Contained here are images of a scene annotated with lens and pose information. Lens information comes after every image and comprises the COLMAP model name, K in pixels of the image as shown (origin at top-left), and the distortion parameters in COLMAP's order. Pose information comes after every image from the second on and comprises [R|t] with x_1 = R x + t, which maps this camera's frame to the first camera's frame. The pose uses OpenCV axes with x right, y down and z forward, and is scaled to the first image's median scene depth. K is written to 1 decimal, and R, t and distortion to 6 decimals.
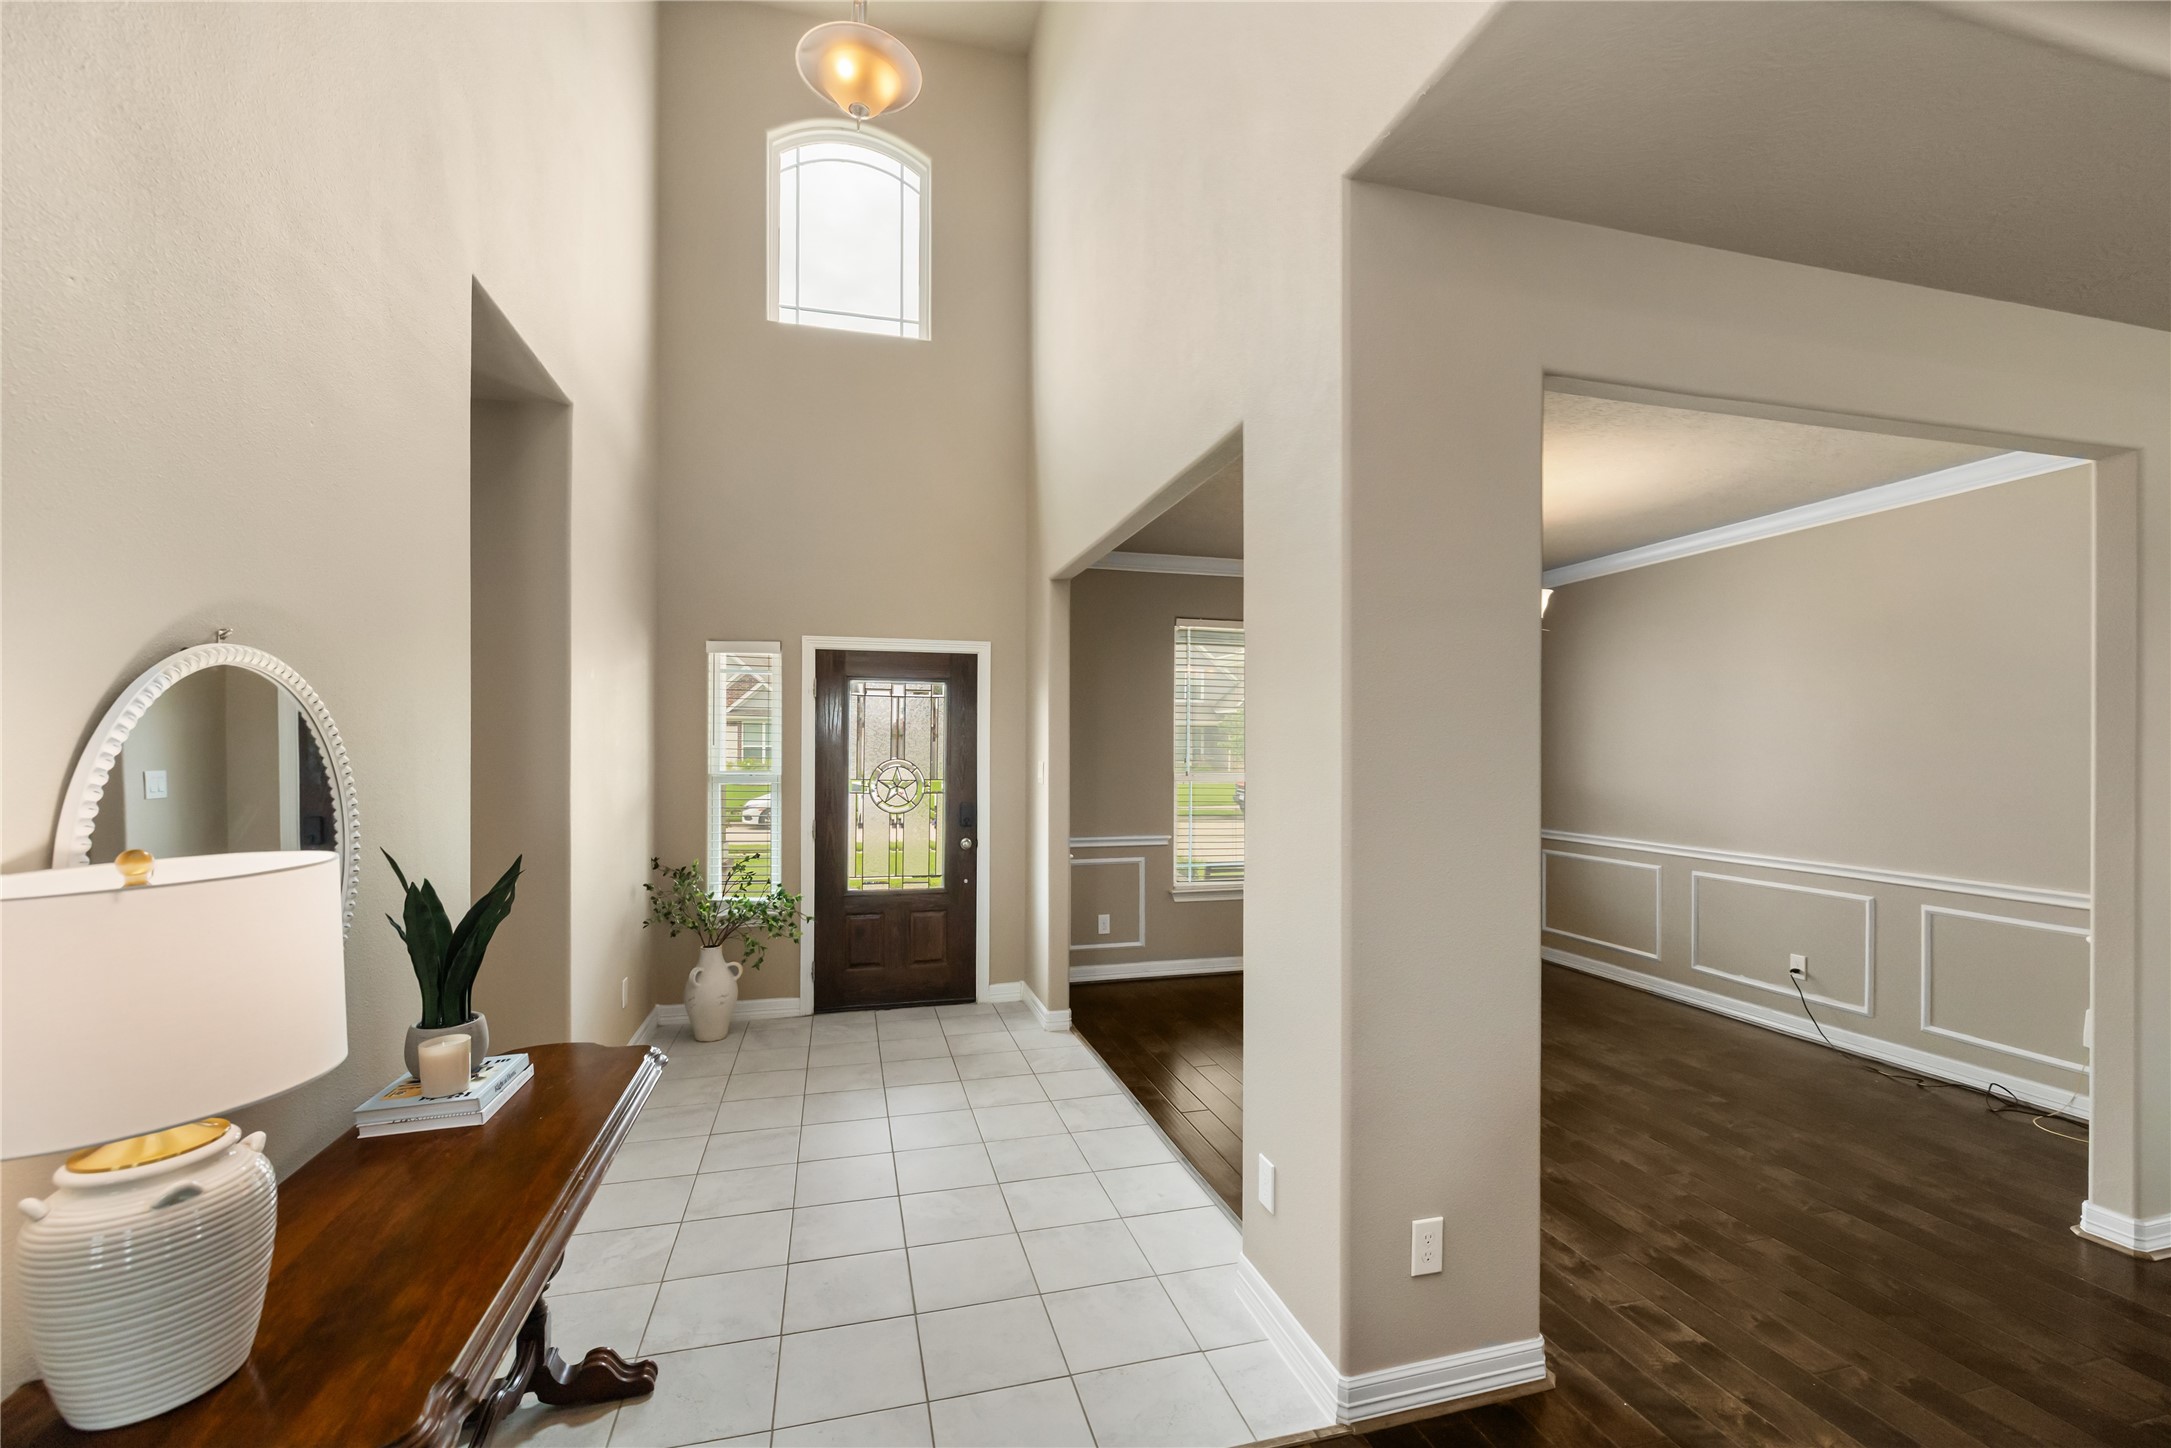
lens RADIAL K [[917.7, 0, 1090.2], [0, 917.7, 728.1], [0, 0, 1]] dist [0.001039, -0.000204]
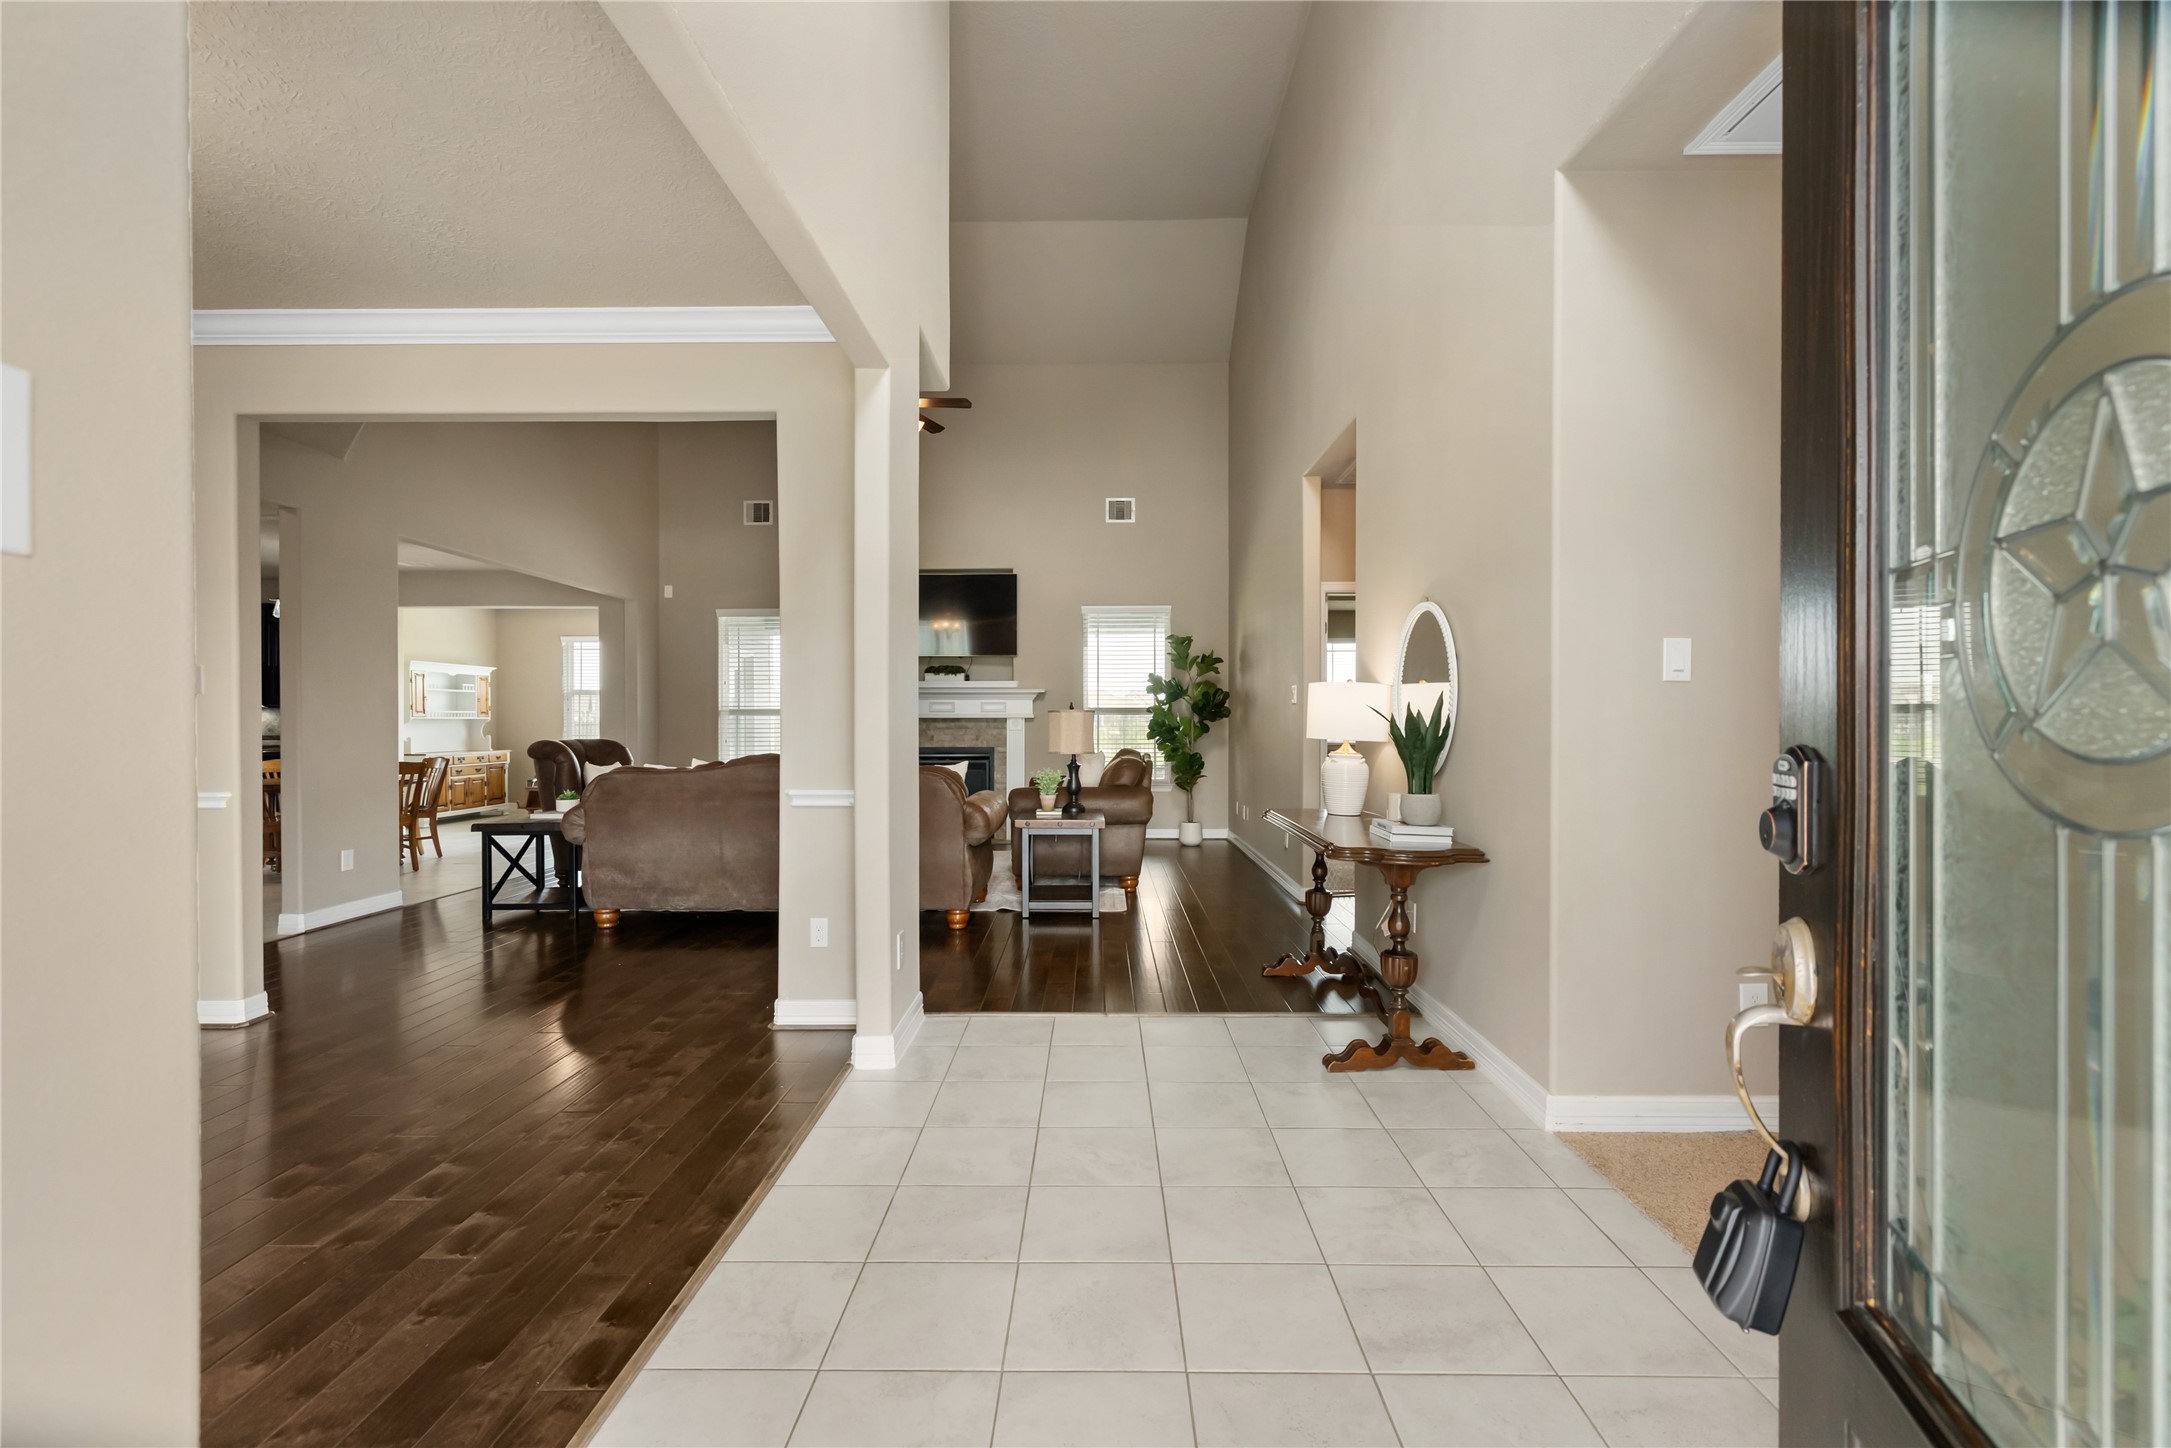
lens RADIAL K [[917.7, 0, 1090.2], [0, 917.7, 728.1], [0, 0, 1]] dist [0.001039, -0.000204]
pose [[-0.962151, -0.001278, 0.272514, -0.490960], [-0.005159, 0.999895, -0.013526, 0.184641], [-0.272468, -0.014420, -0.962057, 2.376235]]
